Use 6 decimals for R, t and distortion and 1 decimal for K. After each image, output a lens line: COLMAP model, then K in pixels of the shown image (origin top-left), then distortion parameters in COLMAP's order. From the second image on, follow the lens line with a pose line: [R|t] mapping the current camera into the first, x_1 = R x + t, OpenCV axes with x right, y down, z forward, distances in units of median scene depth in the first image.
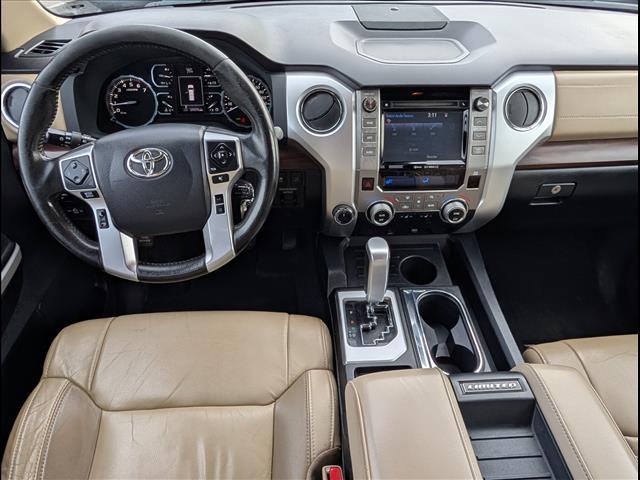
lens RADIAL K [[430.7, 0, 320.9], [0, 430.7, 236.3], [0, 0, 1]] dist [0.002577, 0.002615]
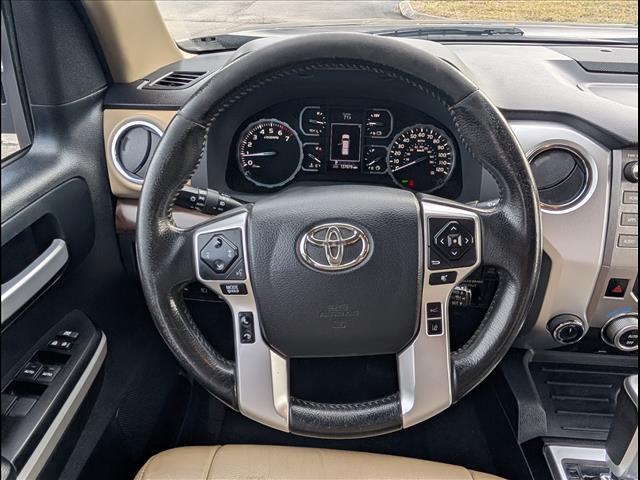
lens RADIAL K [[430.7, 0, 330.3], [0, 430.7, 242.3], [0, 0, 1]] dist [0.002577, 0.002615]
pose [[0.993073, 0.063643, -0.098775, -0.265158], [-0.075235, 0.990106, -0.118452, -0.078916], [0.090259, 0.125062, 0.988035, 0.299152]]
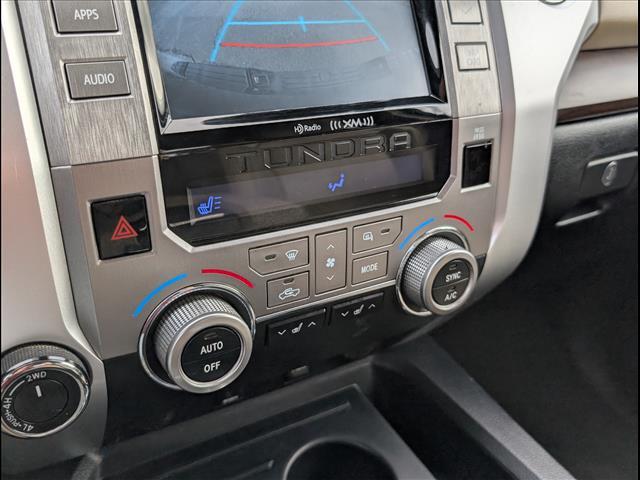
lens RADIAL K [[568.0, 0, 324.3], [0, 568.0, 239.1], [0, 0, 1]] dist [0.004996, -0.008960]
pose [[0.881217, -0.173953, 0.439541, 0.070430], [0.266921, 0.950518, -0.158960, -0.039531], [-0.390140, 0.257401, 0.884045, 0.695641]]
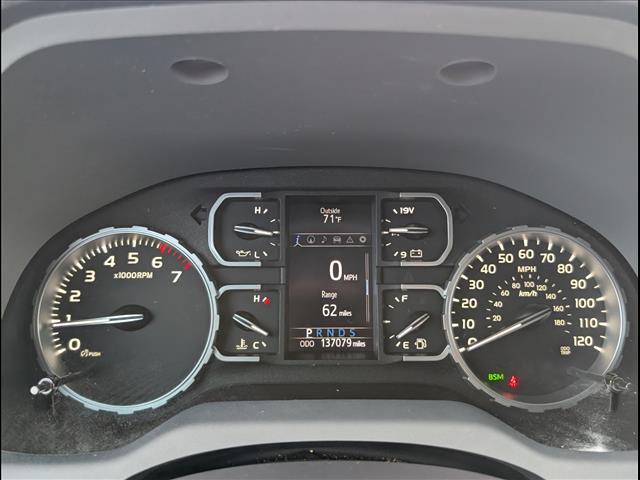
lens RADIAL K [[568.0, 0, 324.7], [0, 568.0, 239.2], [0, 0, 1]] dist [0.004996, -0.008960]
pose [[0.998956, -0.000340, -0.045676, -0.315027], [-0.017636, 0.919563, -0.392546, -0.231416], [0.042136, 0.392942, 0.918598, 0.695597]]
